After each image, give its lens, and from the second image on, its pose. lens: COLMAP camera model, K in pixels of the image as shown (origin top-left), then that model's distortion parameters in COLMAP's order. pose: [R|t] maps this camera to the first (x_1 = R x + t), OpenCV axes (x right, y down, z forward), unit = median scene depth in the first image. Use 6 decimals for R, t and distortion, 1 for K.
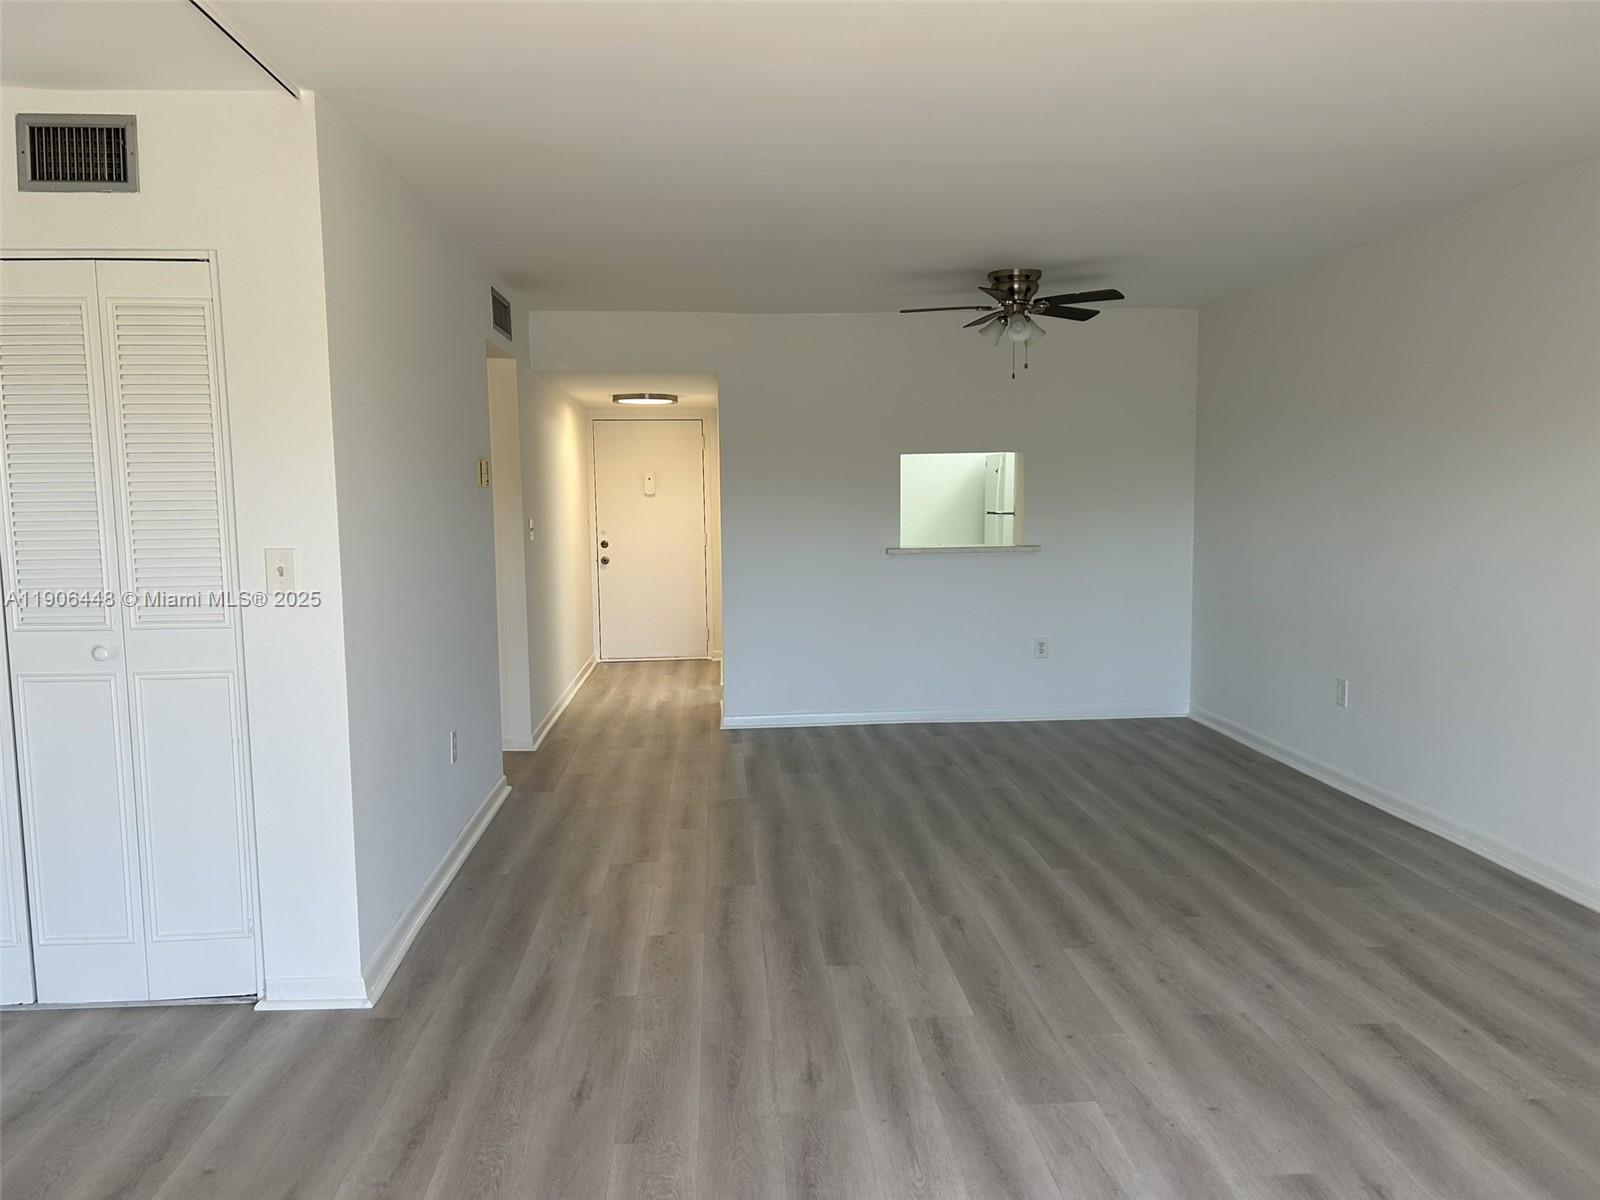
lens RADIAL K [[1195.0, 0, 798.6], [0, 1195.0, 601.3], [0, 0, 1]] dist [0.037809, -0.026289]
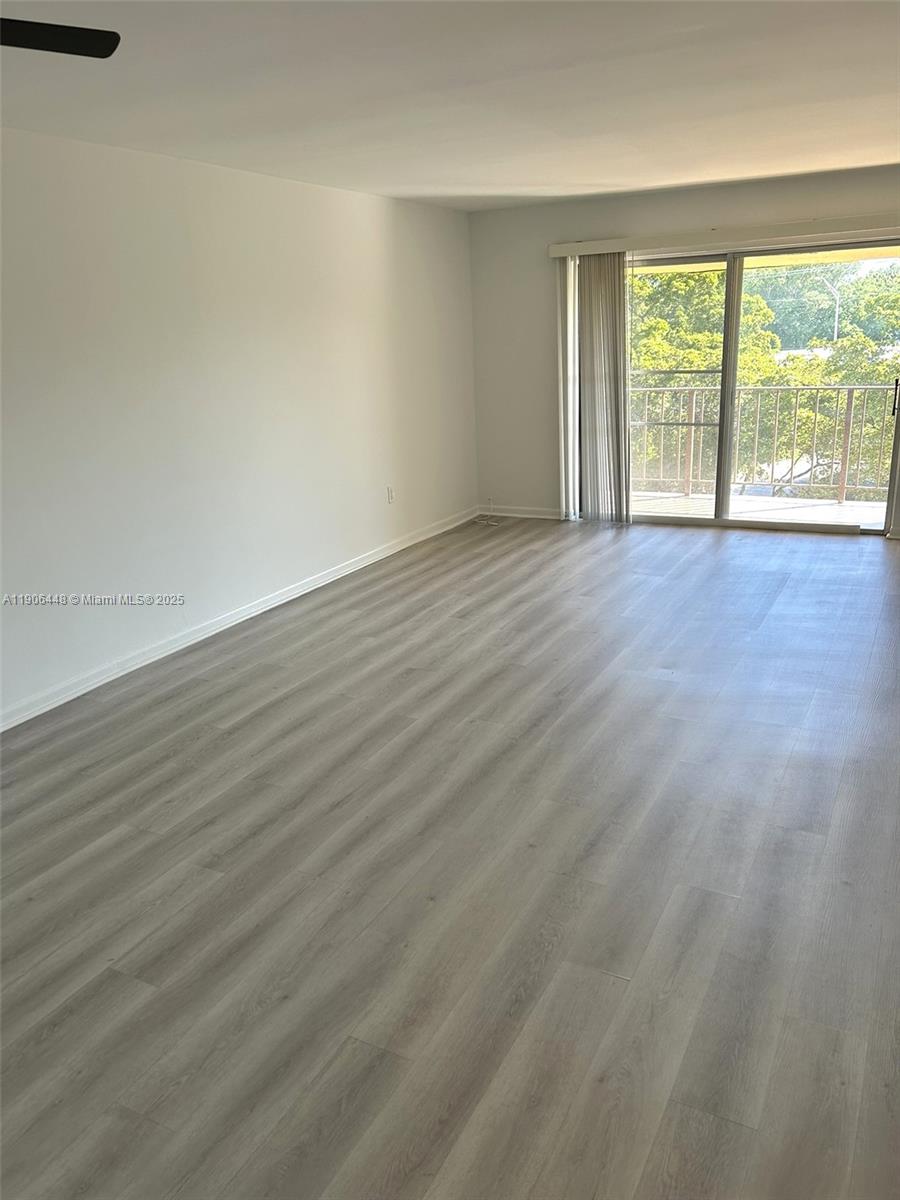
lens RADIAL K [[896.2, 0, 447.8], [0, 896.2, 600.7], [0, 0, 1]] dist [0.037809, -0.026289]
pose [[-0.846643, -0.106006, 0.521497, -0.250754], [0.108155, 0.925231, 0.363662, -0.193214], [-0.521055, 0.364295, -0.771875, 1.611799]]
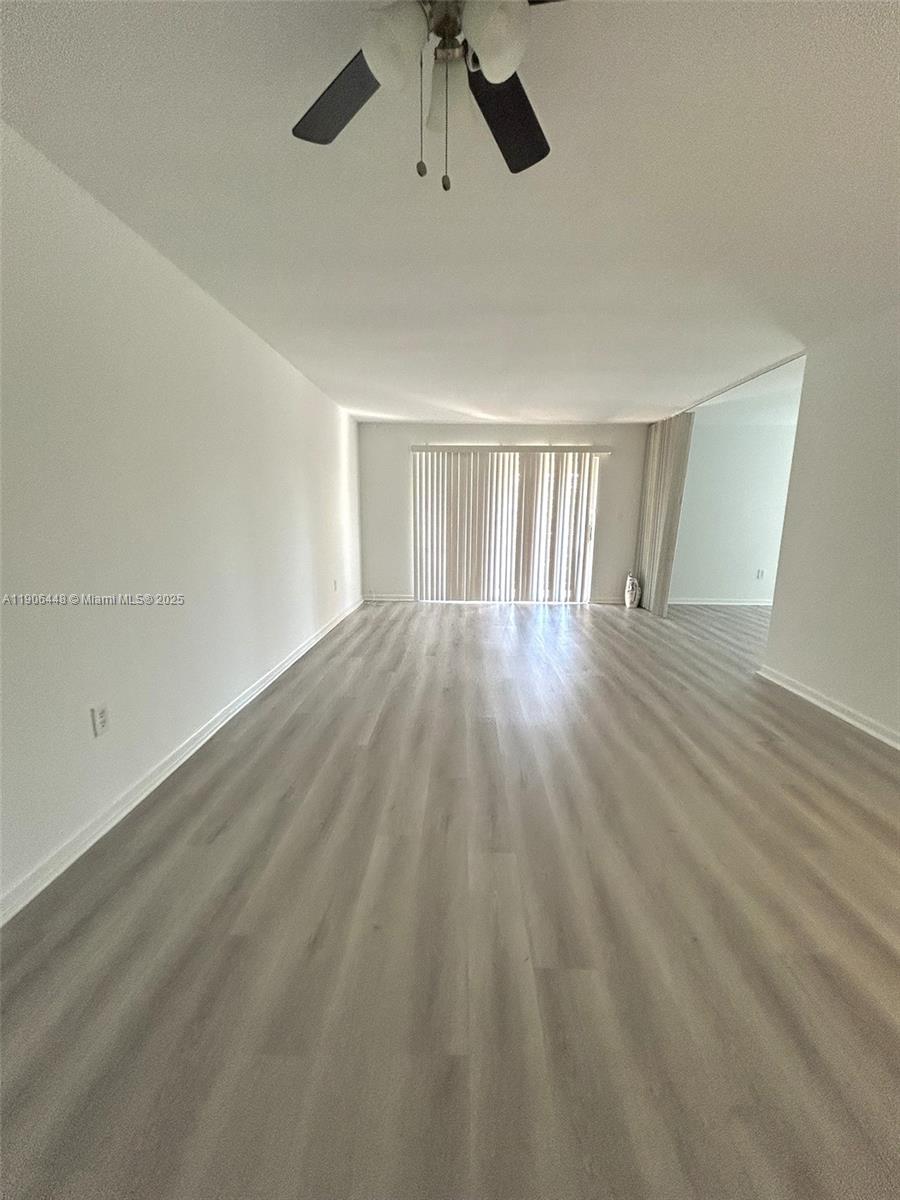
lens RADIAL K [[483.2, 0, 454.7], [0, 483.2, 590.5], [0, 0, 1]] dist [0.002751, -0.000528]
pose [[-0.996212, -0.014140, 0.085806, 0.212721], [0.008337, 0.966621, 0.256076, -0.126889], [-0.086563, 0.255822, -0.962841, 1.619732]]
